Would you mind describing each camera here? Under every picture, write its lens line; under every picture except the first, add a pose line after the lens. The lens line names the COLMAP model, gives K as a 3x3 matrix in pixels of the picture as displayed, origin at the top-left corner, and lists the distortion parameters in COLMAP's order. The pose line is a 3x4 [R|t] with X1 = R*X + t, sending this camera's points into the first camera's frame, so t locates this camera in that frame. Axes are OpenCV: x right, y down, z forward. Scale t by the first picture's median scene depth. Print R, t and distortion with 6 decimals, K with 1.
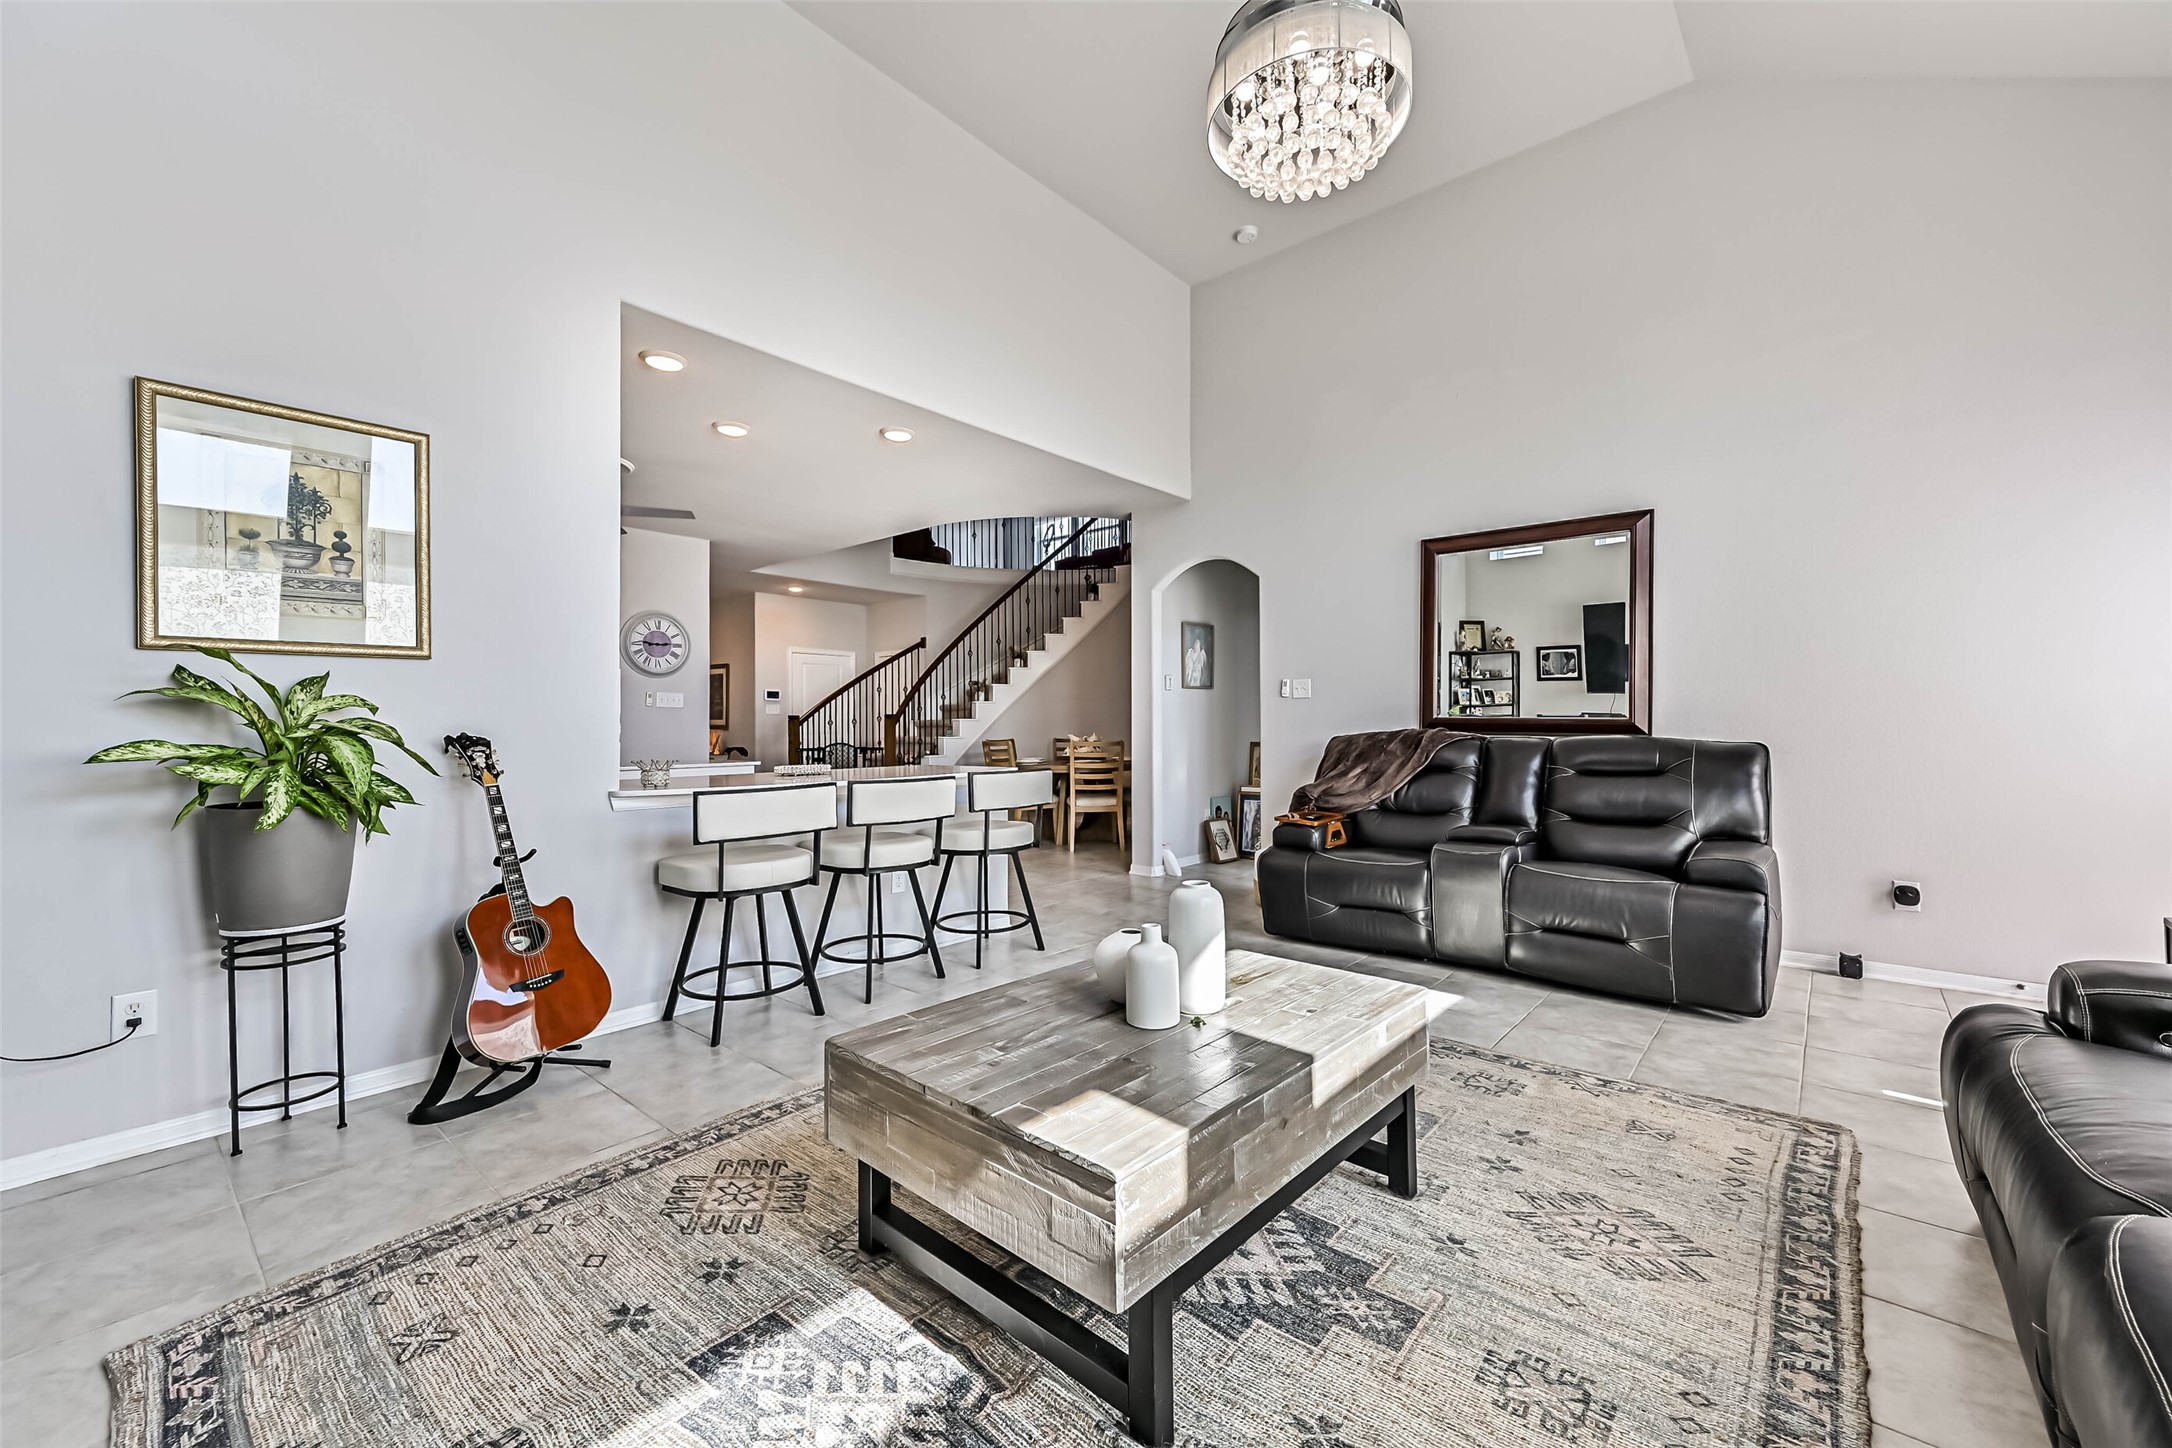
lens RADIAL K [[861.8, 0, 1083.3], [0, 861.8, 719.1], [0, 0, 1]] dist [0.017457, 0.000573]
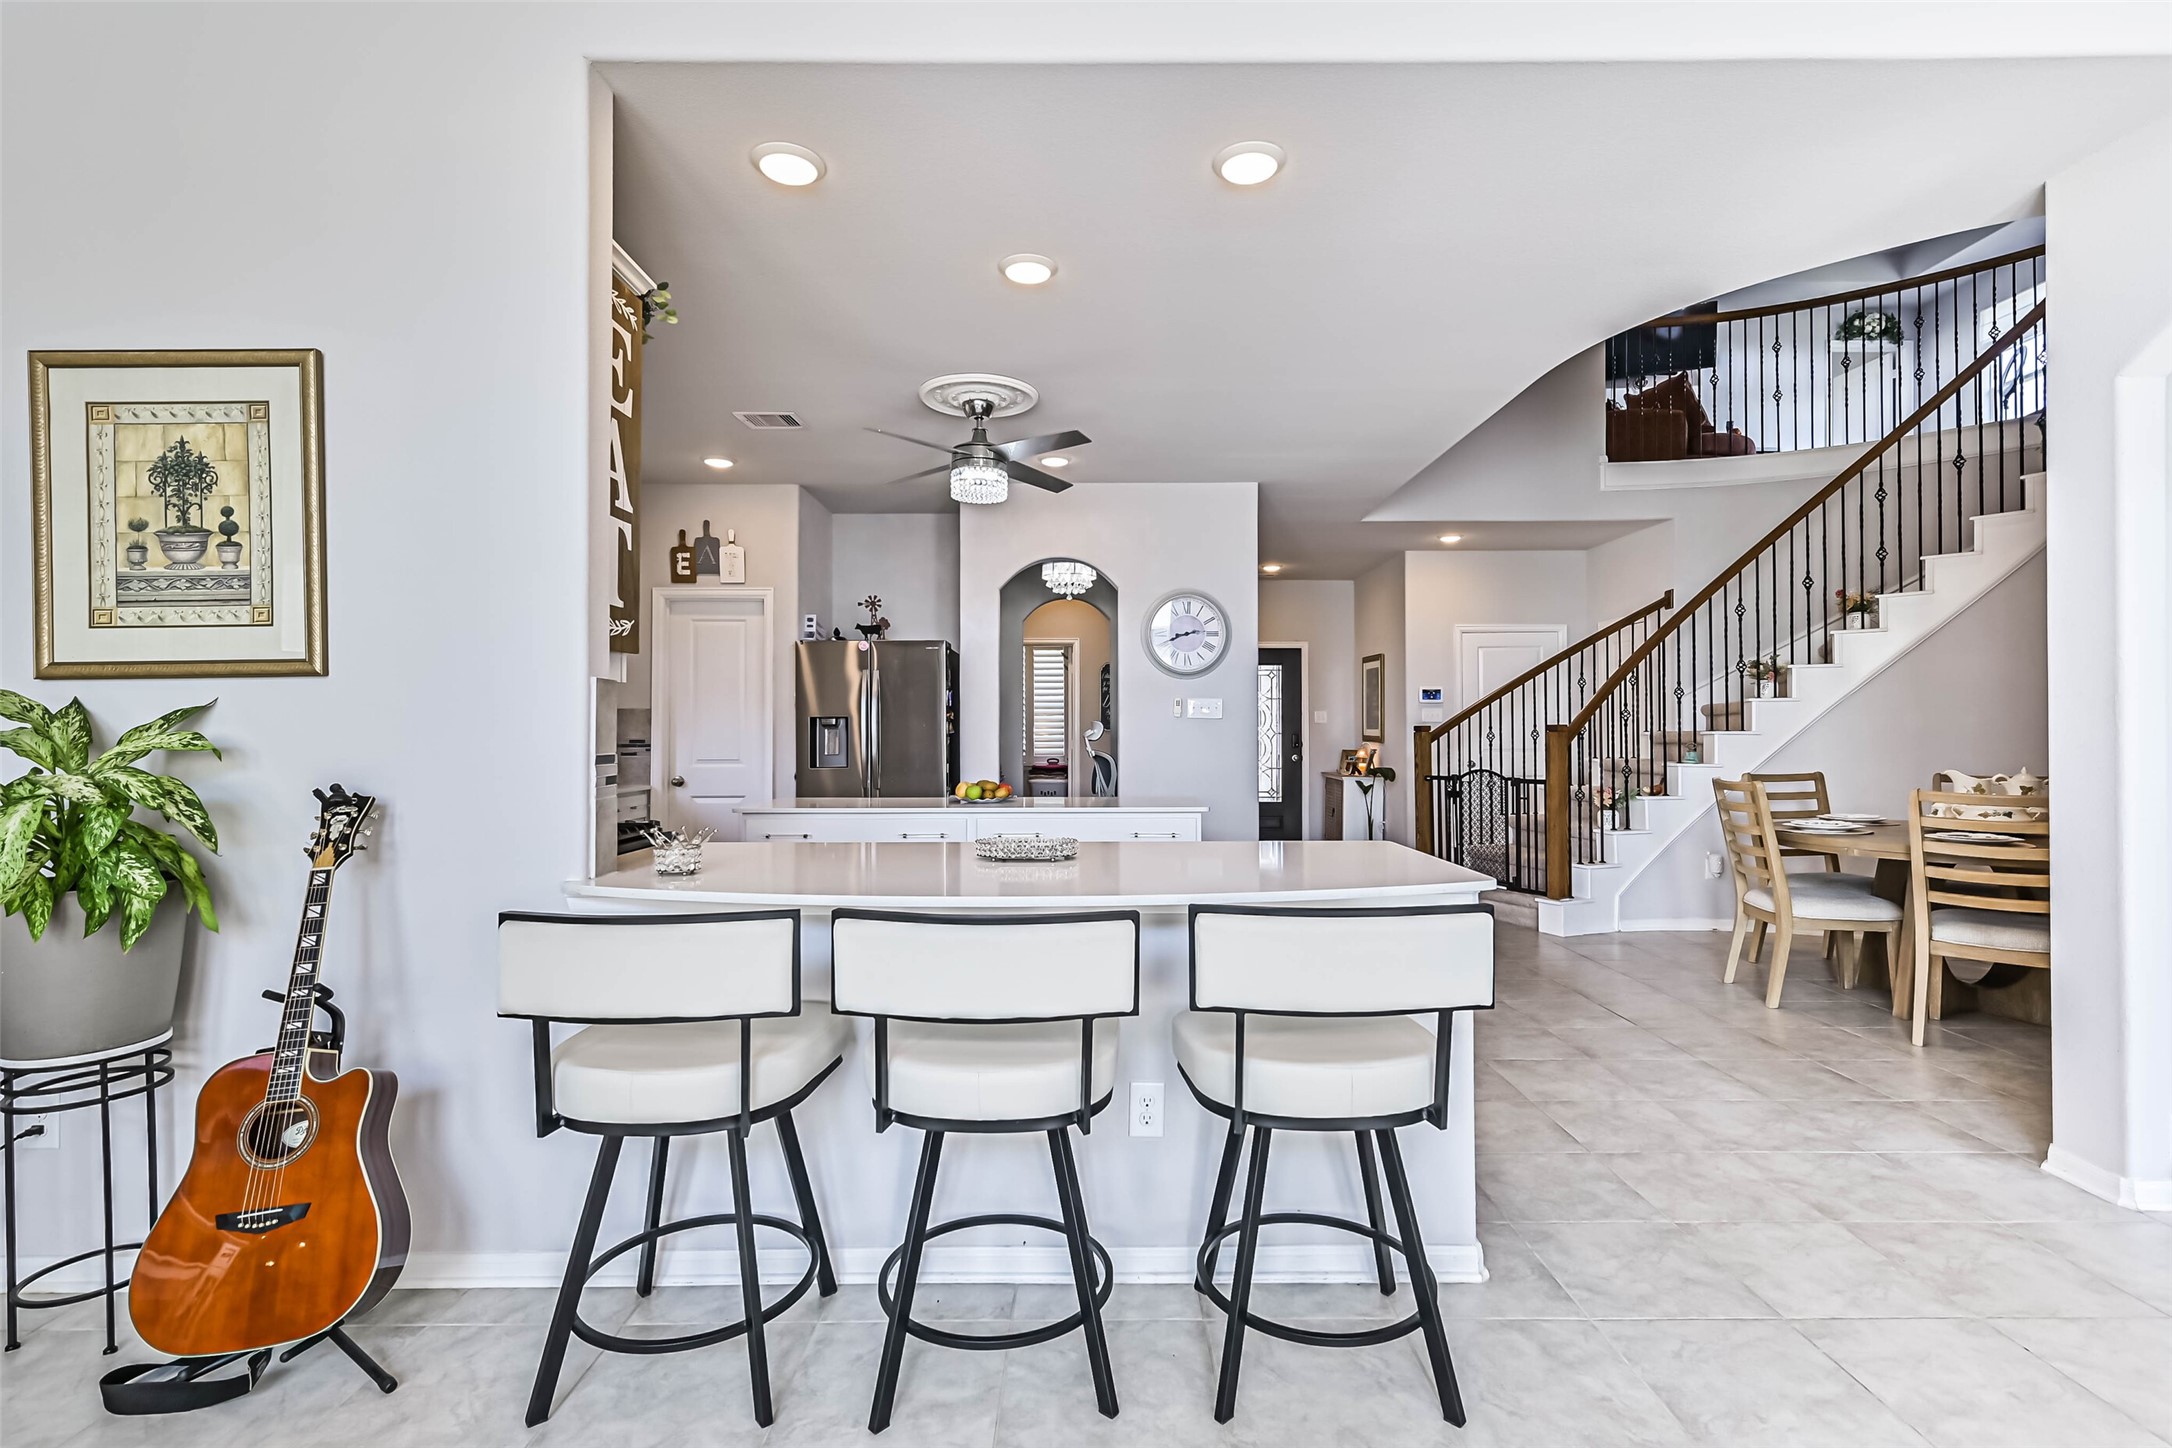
lens RADIAL K [[997.1, 0, 1100.4], [0, 997.1, 718.6], [0, 0, 1]] dist [0.008587, -0.001977]
pose [[0.660733, -0.005062, -0.750604, 0.201239], [0.005437, 0.999983, -0.001957, -0.024502], [0.750602, -0.002788, 0.660749, 0.763555]]
